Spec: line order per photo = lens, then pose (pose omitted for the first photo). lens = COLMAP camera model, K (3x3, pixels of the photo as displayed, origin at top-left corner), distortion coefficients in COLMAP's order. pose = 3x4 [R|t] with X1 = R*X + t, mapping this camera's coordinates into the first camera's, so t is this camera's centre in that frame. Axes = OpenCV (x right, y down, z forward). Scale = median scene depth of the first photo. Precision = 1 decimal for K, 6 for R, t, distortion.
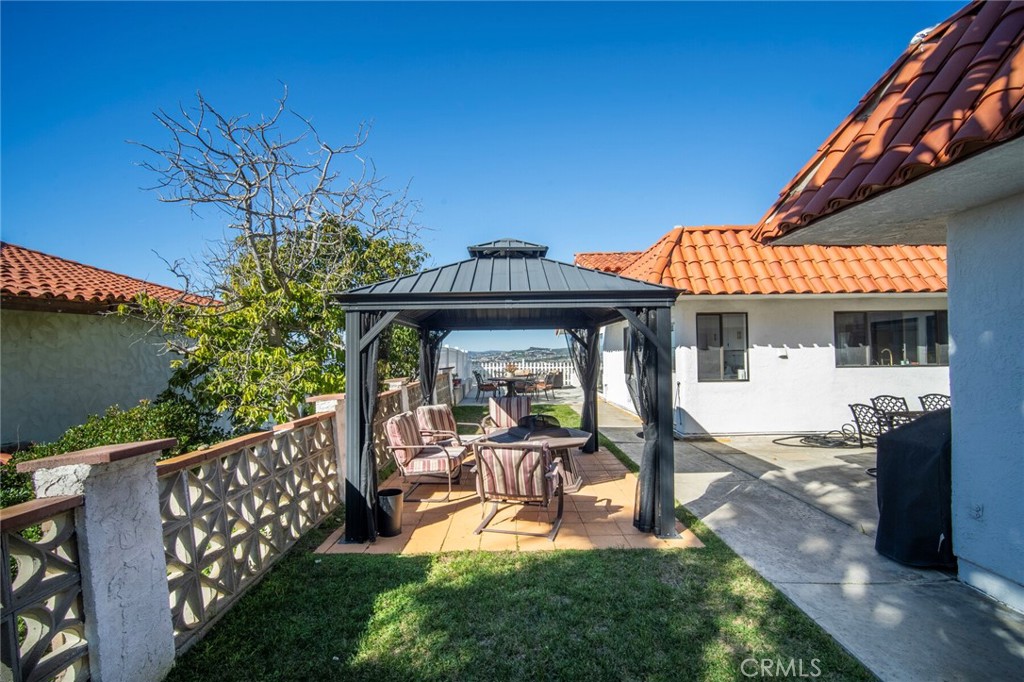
lens RADIAL K [[444.7, 0, 514.2], [0, 444.7, 338.9], [0, 0, 1]] dist [-0.013947, 0.000007]
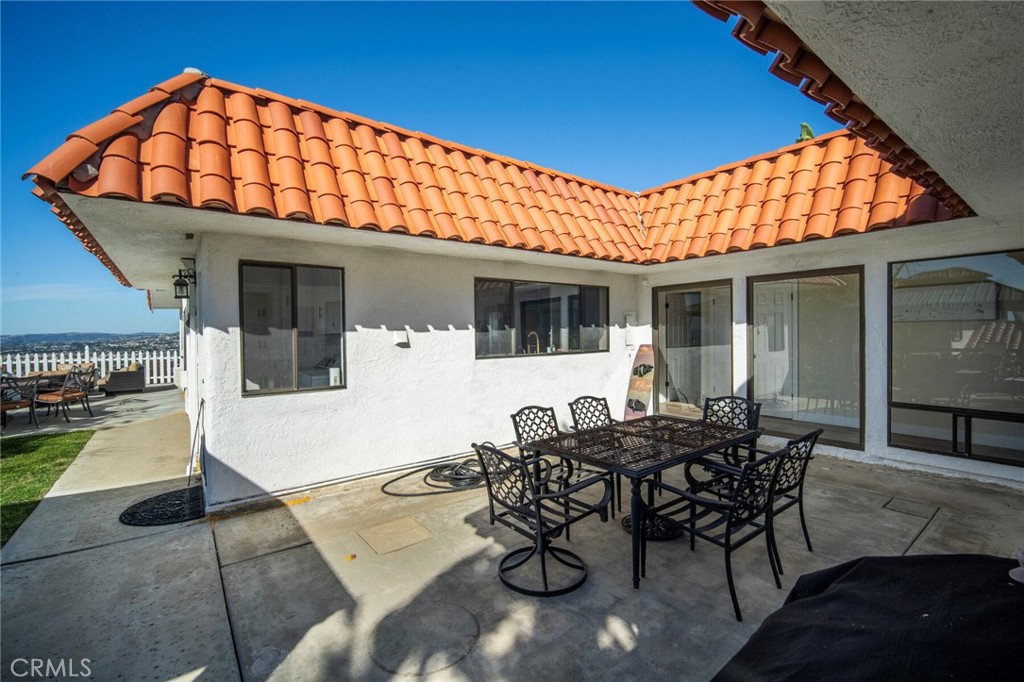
lens RADIAL K [[444.7, 0, 512.7], [0, 444.7, 339.5], [0, 0, 1]] dist [-0.013947, 0.000007]
pose [[0.793753, -0.008312, 0.608183, 0.350920], [-0.017703, 0.999167, 0.036760, 0.006982], [-0.607983, -0.039945, 0.792945, 0.413449]]
